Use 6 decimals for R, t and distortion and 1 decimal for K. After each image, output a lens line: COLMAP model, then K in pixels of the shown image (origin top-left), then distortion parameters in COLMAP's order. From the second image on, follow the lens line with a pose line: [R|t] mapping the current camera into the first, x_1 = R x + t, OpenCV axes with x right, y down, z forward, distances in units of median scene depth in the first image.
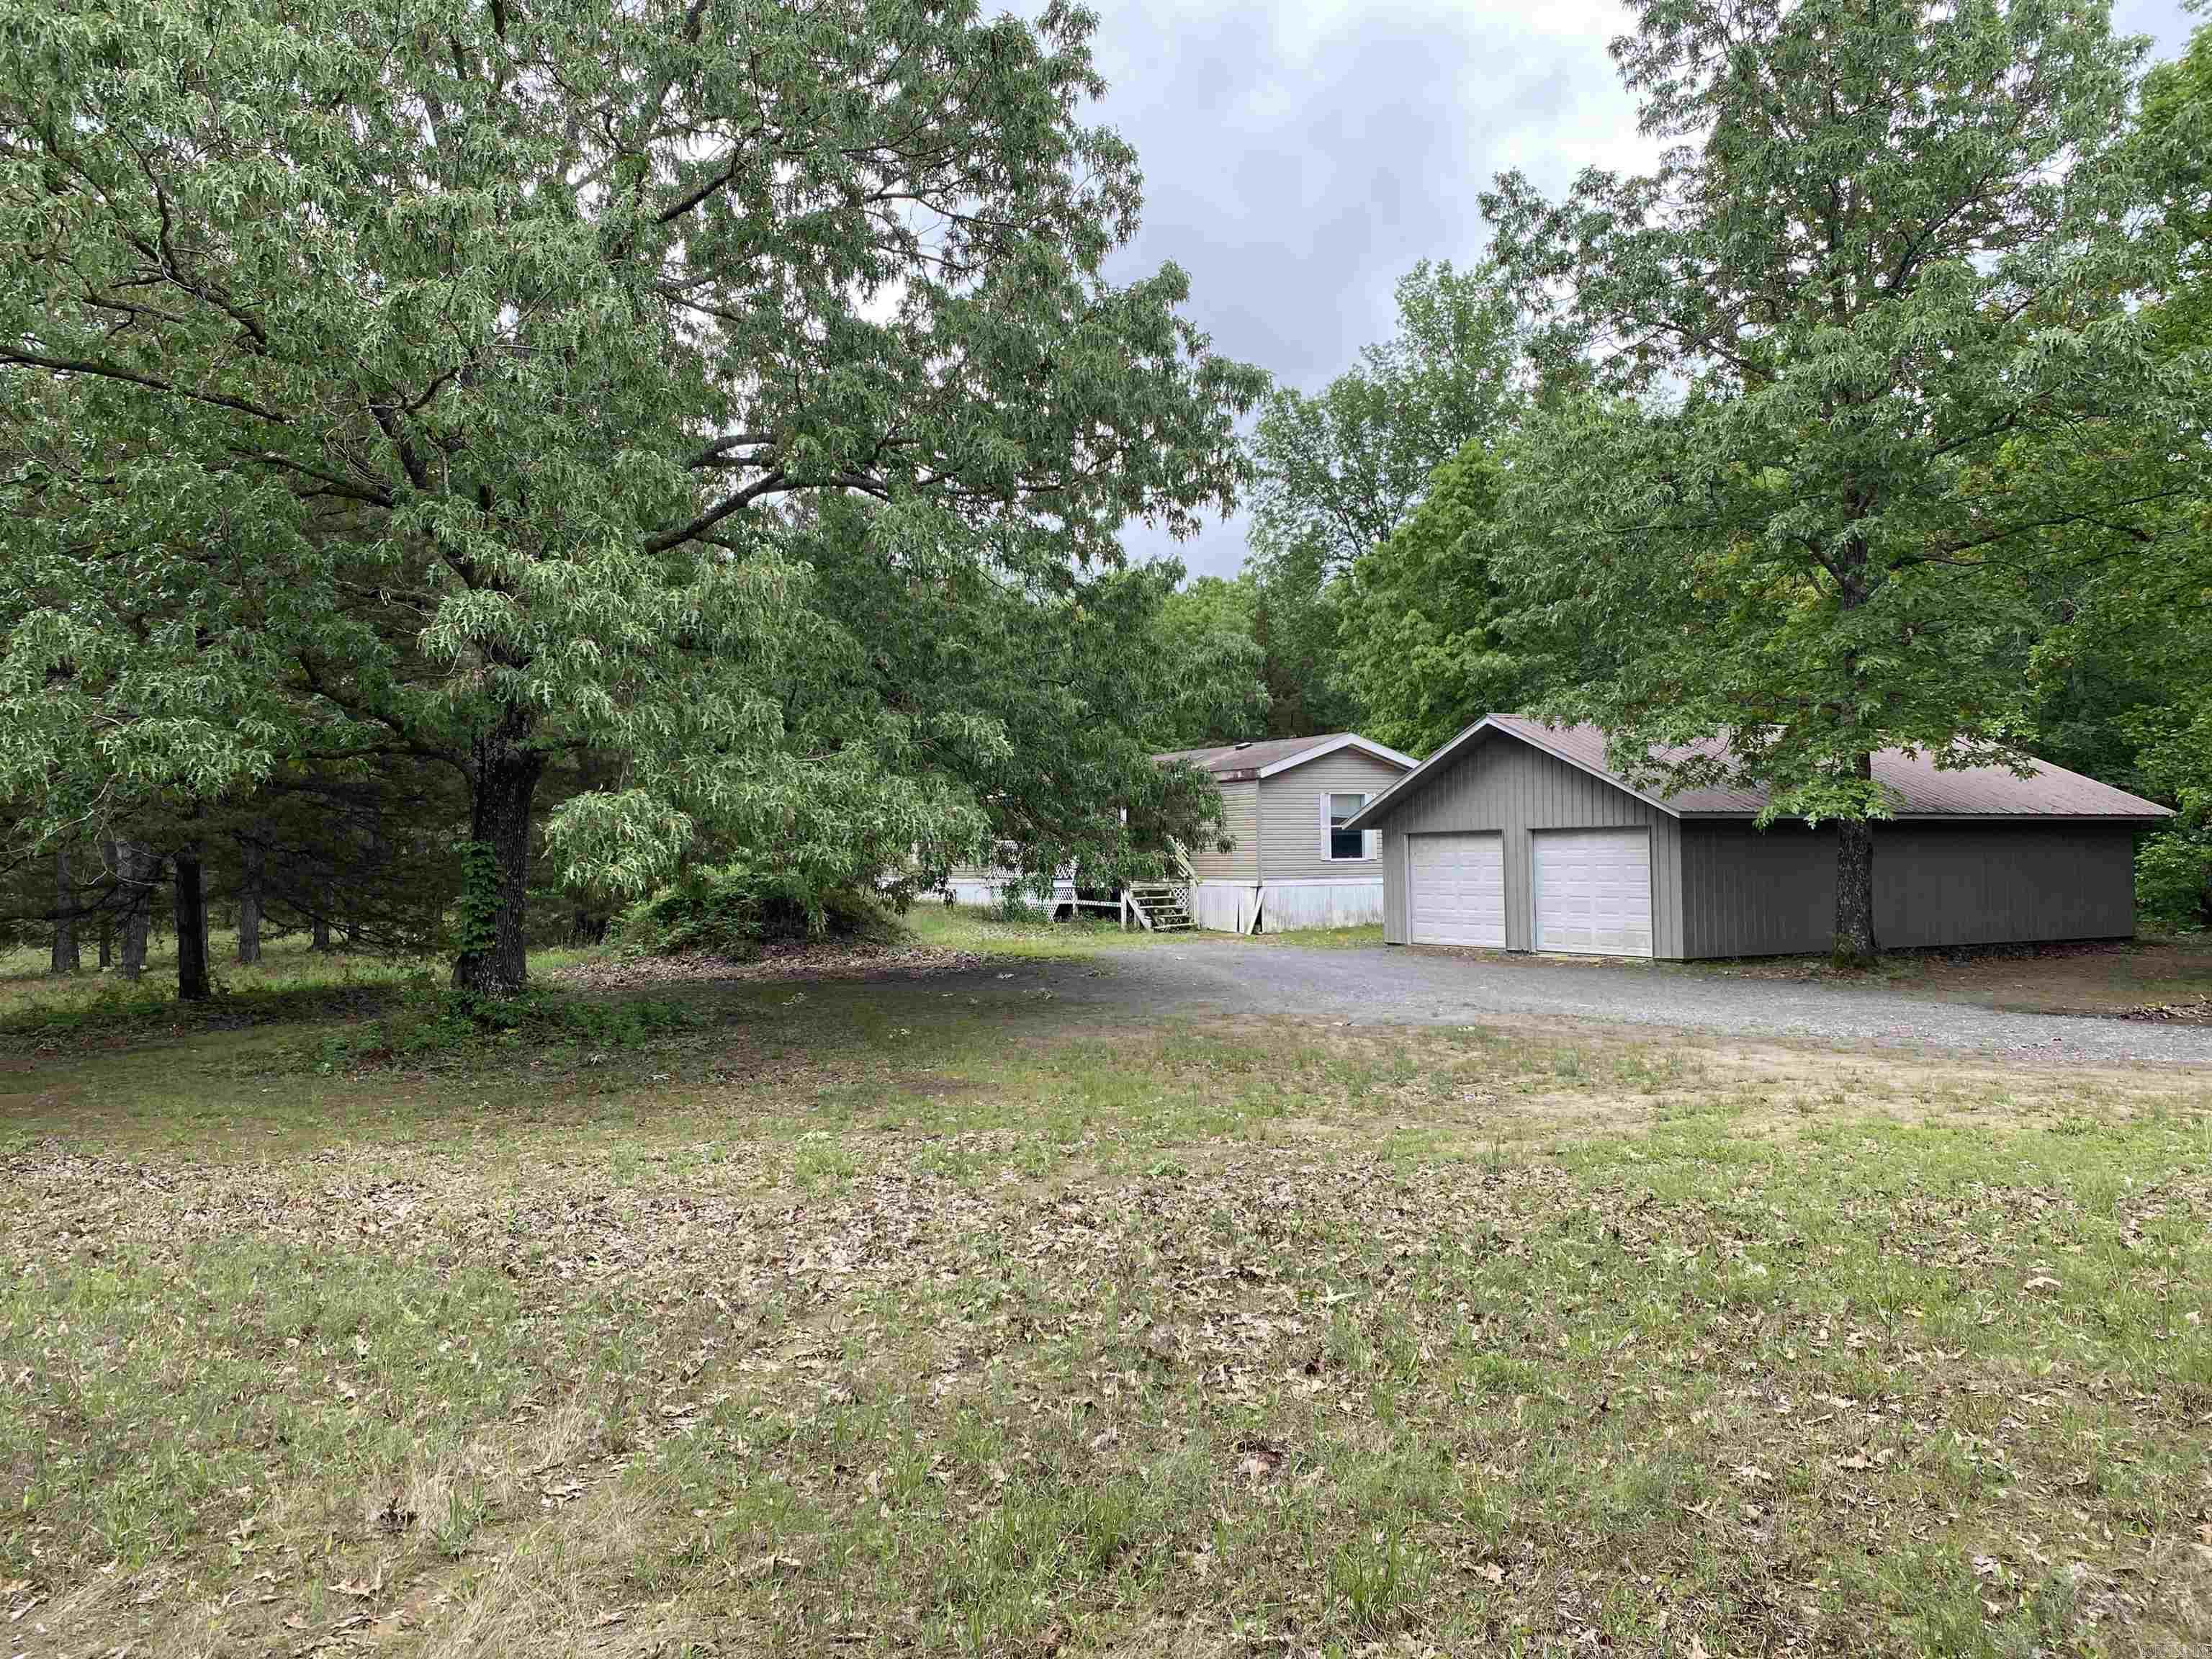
lens RADIAL K [[1675.9, 0, 1026.8], [0, 1675.9, 839.4], [0, 0, 1]] dist [-0.002765, -0.005247]
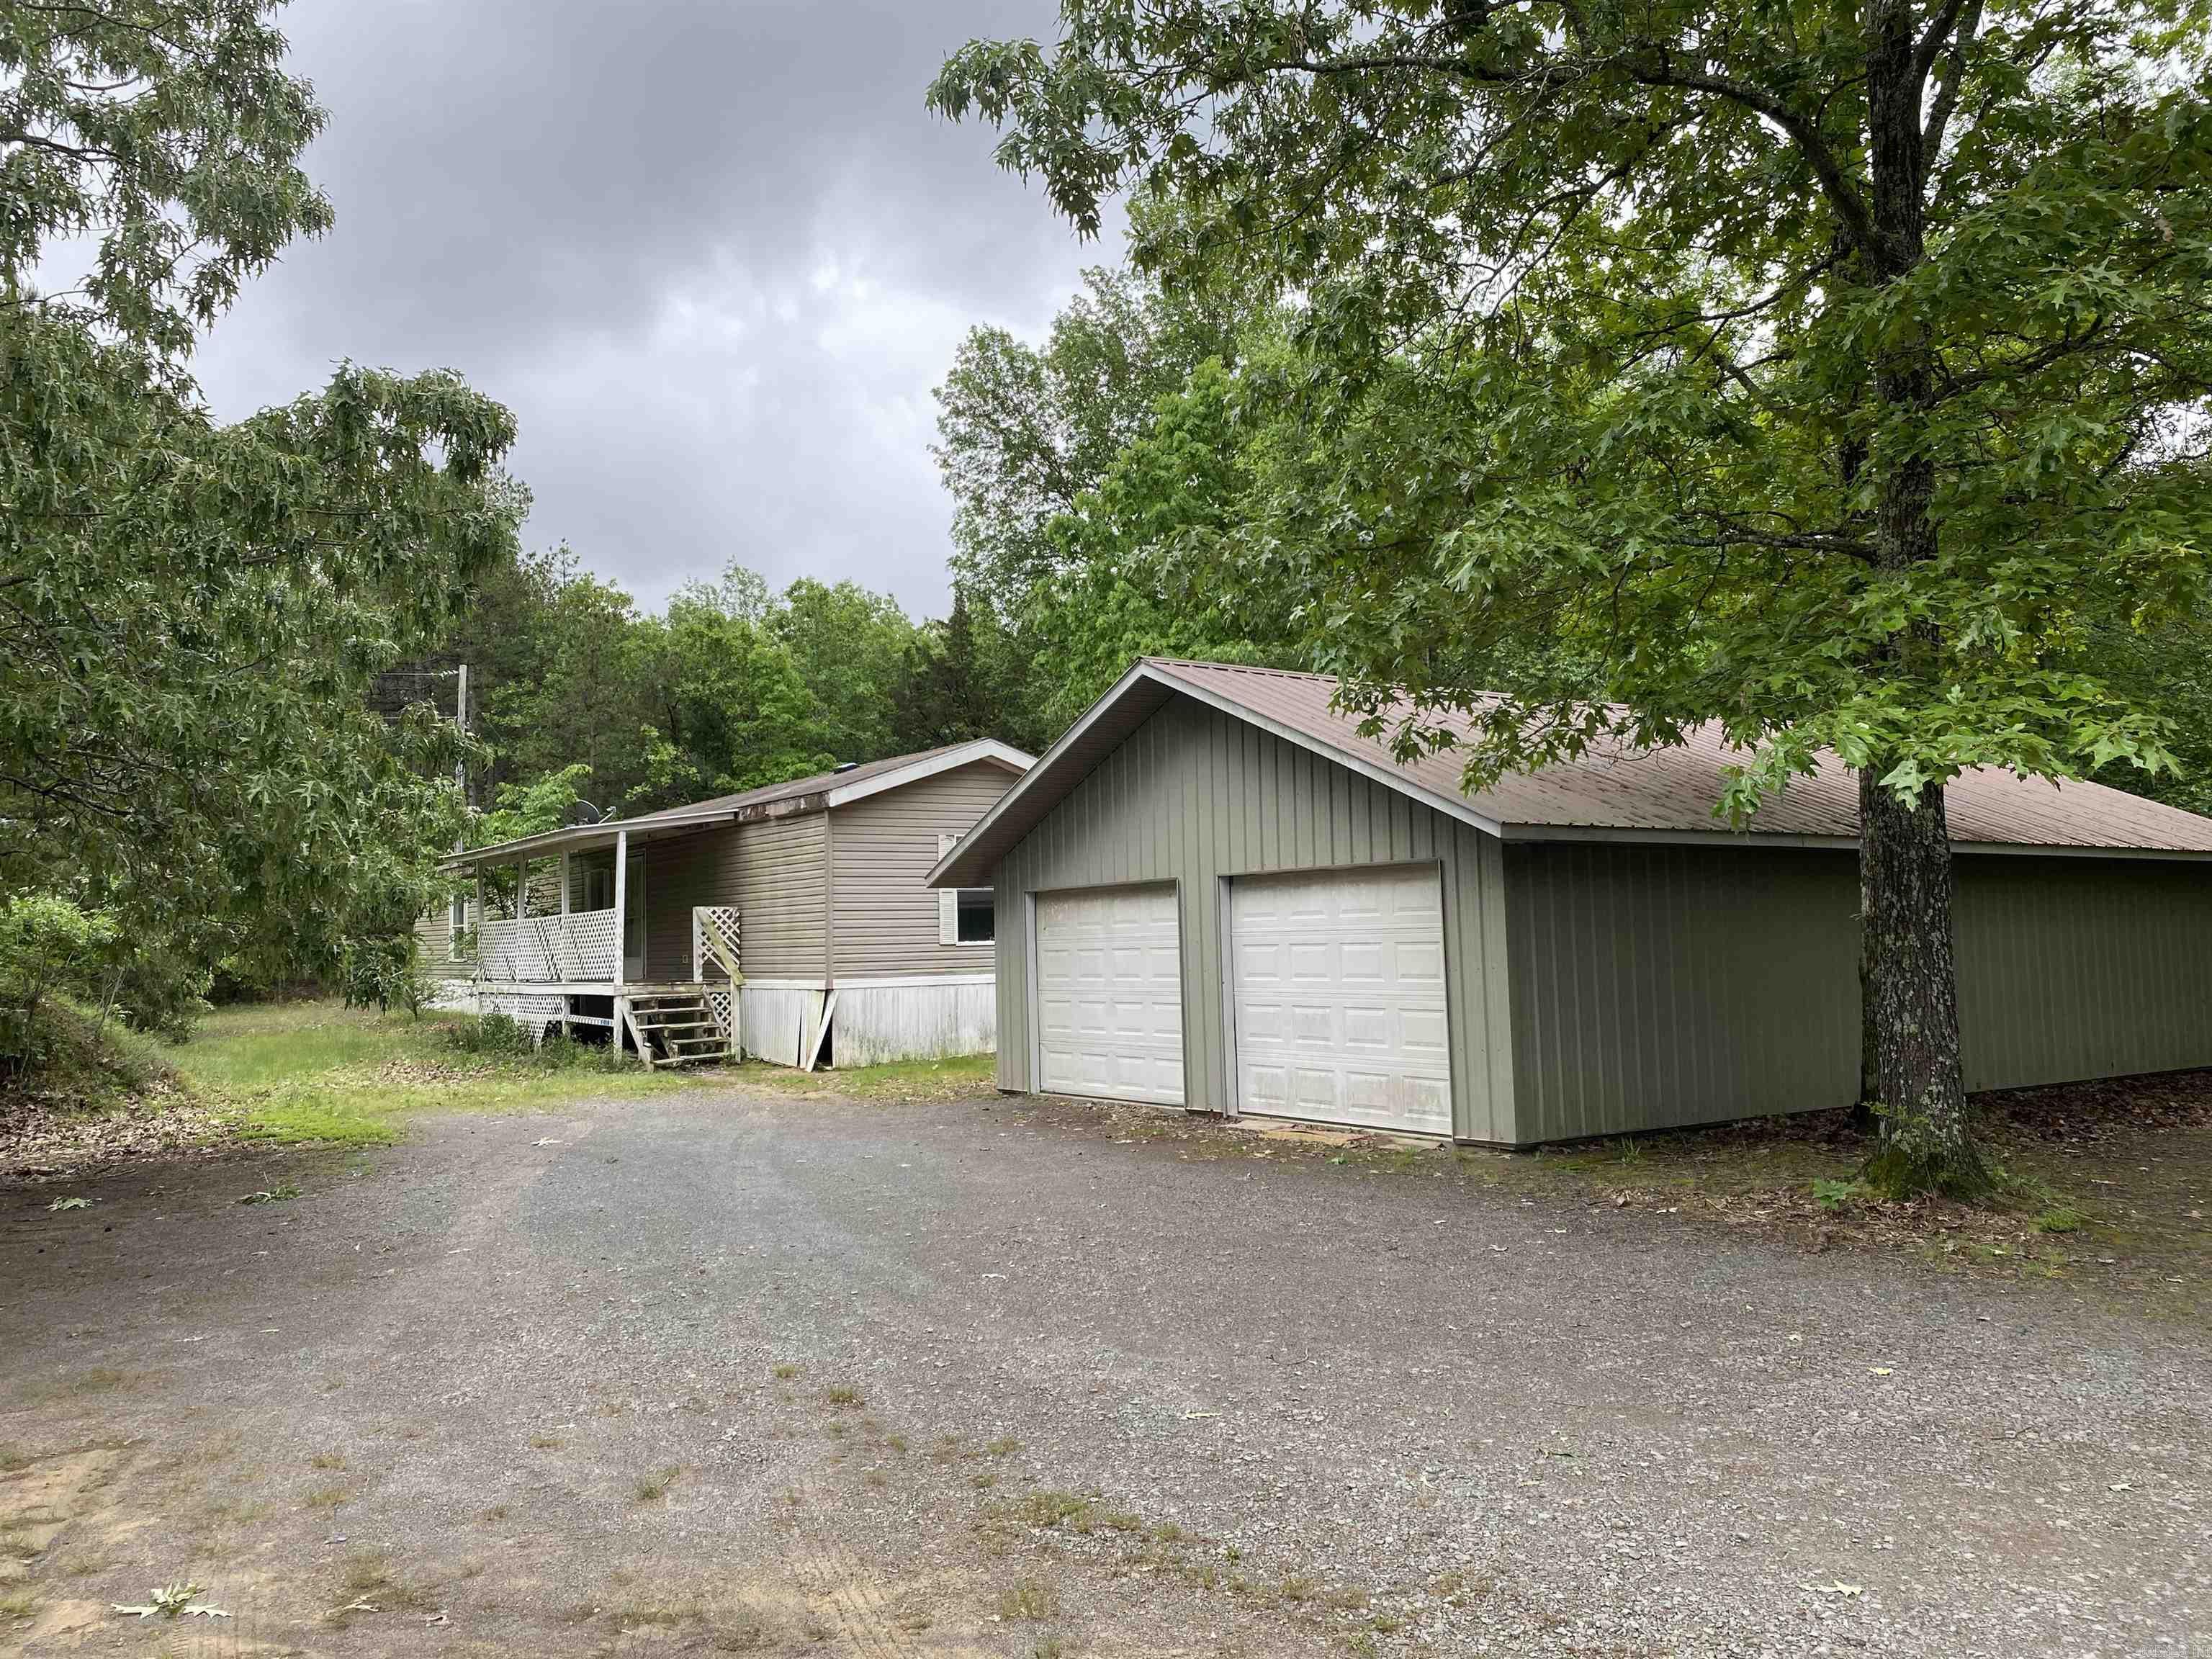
lens RADIAL K [[1665.5, 0, 1106.0], [0, 1665.5, 829.5], [0, 0, 1]] dist [0.096985, -0.000495]
pose [[0.989724, -0.002697, 0.142967, 0.177021], [0.011310, 0.998166, -0.059466, 0.008990], [-0.142544, 0.060472, 0.987939, 0.458167]]
